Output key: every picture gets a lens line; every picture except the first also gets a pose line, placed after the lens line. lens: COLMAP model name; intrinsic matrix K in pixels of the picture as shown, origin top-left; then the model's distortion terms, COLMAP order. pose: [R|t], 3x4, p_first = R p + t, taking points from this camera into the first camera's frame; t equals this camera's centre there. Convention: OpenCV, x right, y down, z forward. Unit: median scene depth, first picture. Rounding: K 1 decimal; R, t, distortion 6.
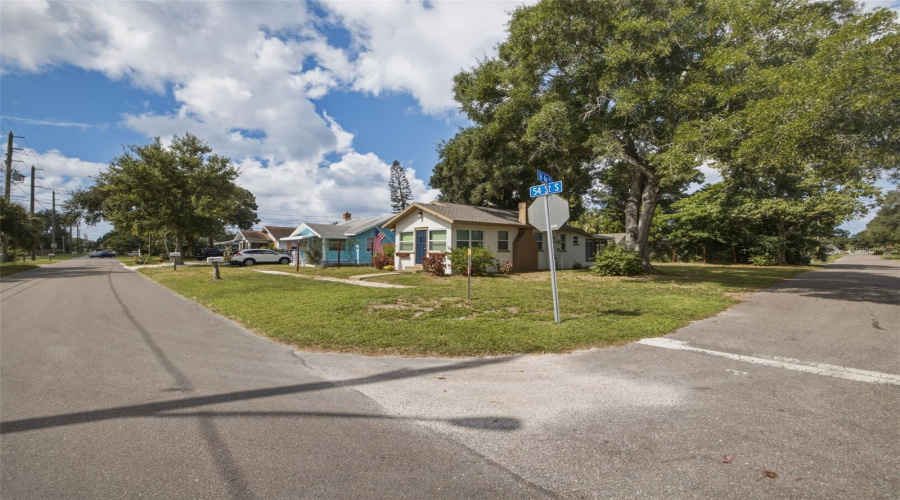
lens RADIAL K [[366.8, 0, 448.2], [0, 366.8, 248.0], [0, 0, 1]] dist [0.000981, 0.000010]
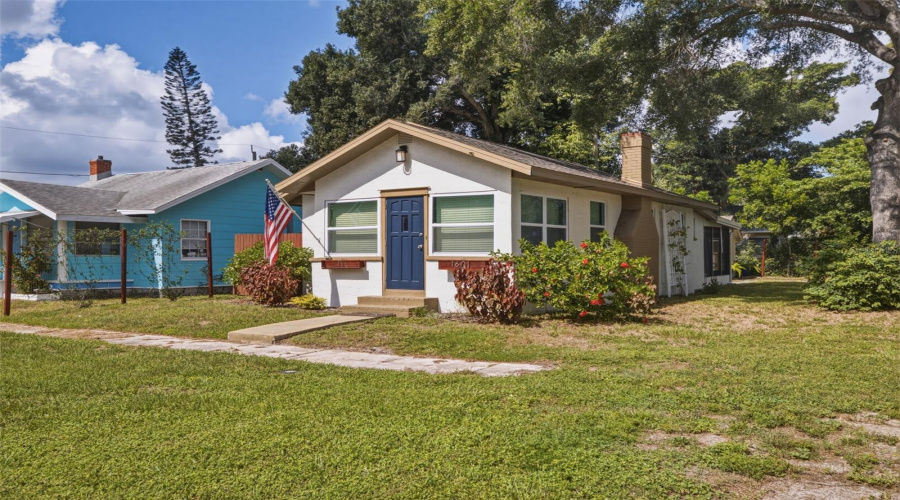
lens RADIAL K [[752.3, 0, 452.0], [0, 752.3, 252.5], [0, 0, 1]] dist [-0.005882, -0.004092]
pose [[0.969413, -0.003255, 0.245415, -0.204382], [0.002630, 0.999992, 0.002875, 0.004808], [-0.245423, -0.002142, 0.969414, 0.257286]]
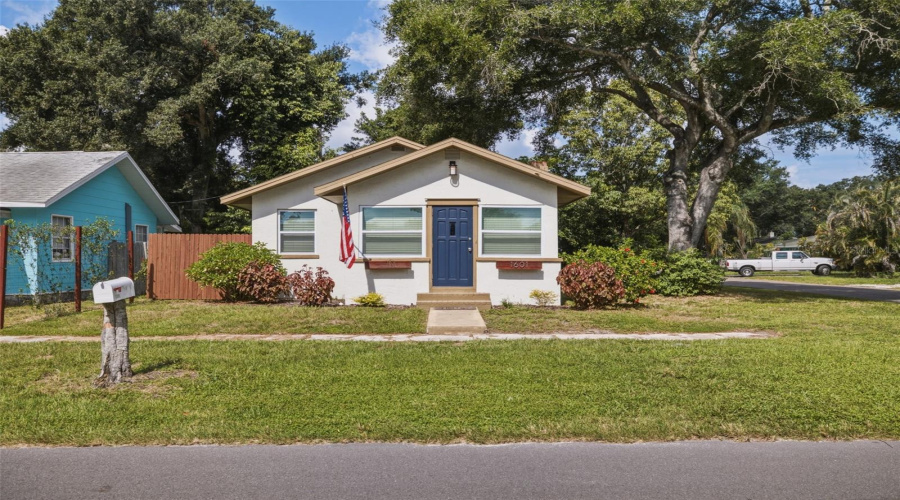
lens RADIAL K [[711.2, 0, 450.5], [0, 711.2, 249.5], [0, 0, 1]] dist [0.001563, -0.000350]
pose [[0.678136, 0.008373, 0.734888, -0.645673], [-0.004316, 0.999963, -0.007410, 0.007380], [-0.734923, 0.001853, 0.678148, 0.439365]]
